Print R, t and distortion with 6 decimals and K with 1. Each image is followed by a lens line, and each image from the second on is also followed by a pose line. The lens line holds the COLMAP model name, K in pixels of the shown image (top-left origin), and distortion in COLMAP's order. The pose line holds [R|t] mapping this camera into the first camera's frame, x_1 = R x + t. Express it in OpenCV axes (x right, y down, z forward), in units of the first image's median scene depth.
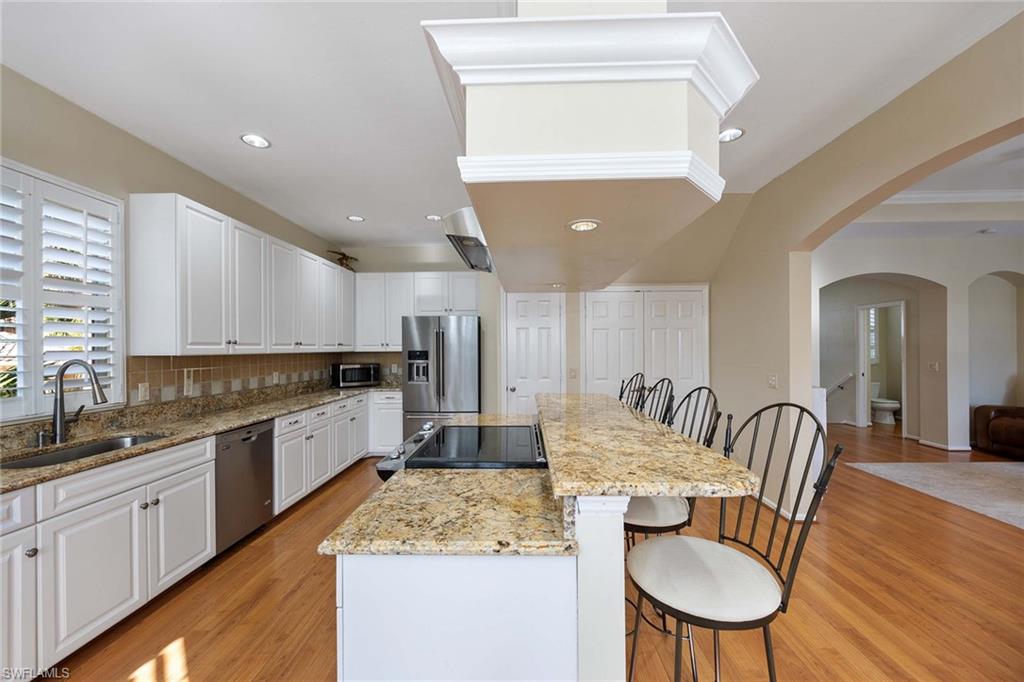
lens RADIAL K [[397.2, 0, 514.5], [0, 397.2, 344.1], [0, 0, 1]] dist [-0.001939, -0.000014]
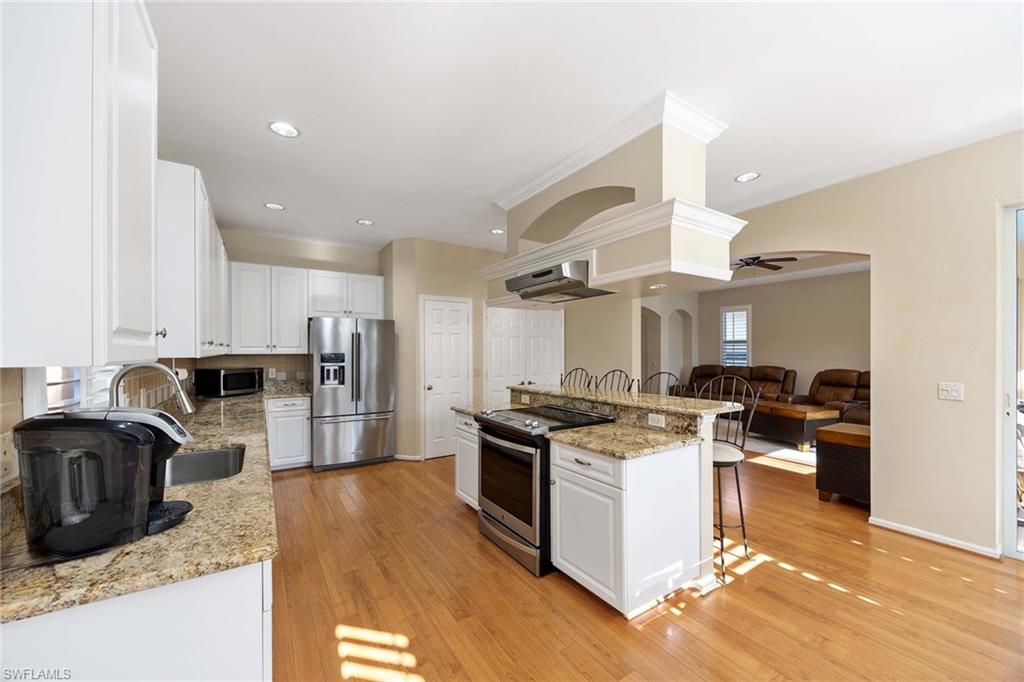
lens RADIAL K [[399.6, 0, 517.5], [0, 399.6, 349.2], [0, 0, 1]] dist [-0.009094, 0.000171]
pose [[0.817559, 0.009393, 0.575768, -0.513776], [-0.011640, 0.999932, 0.000216, 0.001554], [-0.575727, -0.006878, 0.817613, -0.064064]]
